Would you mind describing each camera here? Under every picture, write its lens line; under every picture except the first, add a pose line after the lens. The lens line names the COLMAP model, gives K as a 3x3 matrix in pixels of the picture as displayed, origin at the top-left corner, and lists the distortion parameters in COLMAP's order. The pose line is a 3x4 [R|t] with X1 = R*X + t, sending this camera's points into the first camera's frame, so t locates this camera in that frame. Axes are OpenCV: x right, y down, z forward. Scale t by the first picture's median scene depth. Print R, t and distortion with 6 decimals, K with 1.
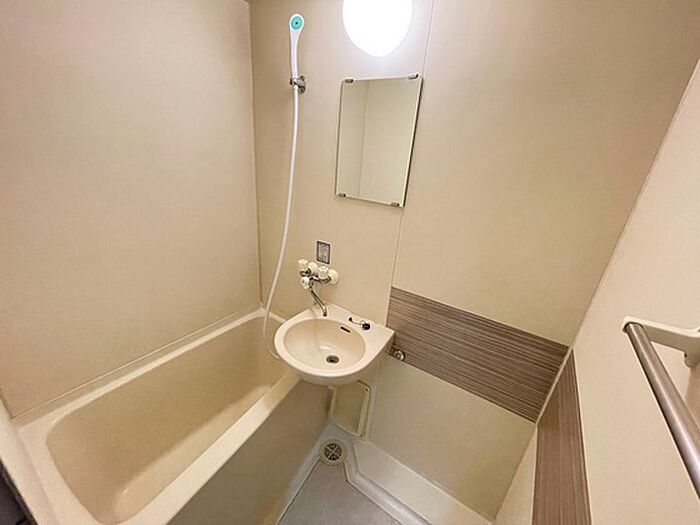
lens RADIAL K [[285.5, 0, 350.0], [0, 285.5, 262.5], [0, 0, 1]] dist [-0.000756, -0.000052]
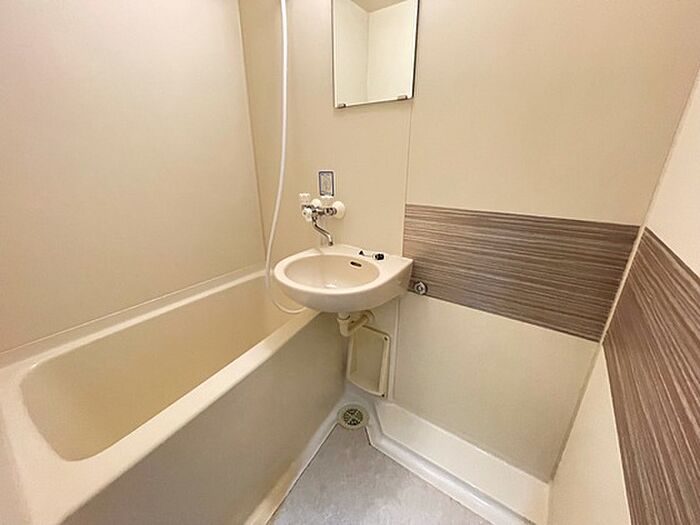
lens RADIAL K [[285.5, 0, 350.0], [0, 285.5, 262.5], [0, 0, 1]] dist [-0.000756, -0.000052]
pose [[0.996271, -0.065581, -0.056073, 0.014404], [0.064066, 0.997541, -0.028415, 0.248487], [0.057798, 0.024717, 0.998022, 0.126523]]
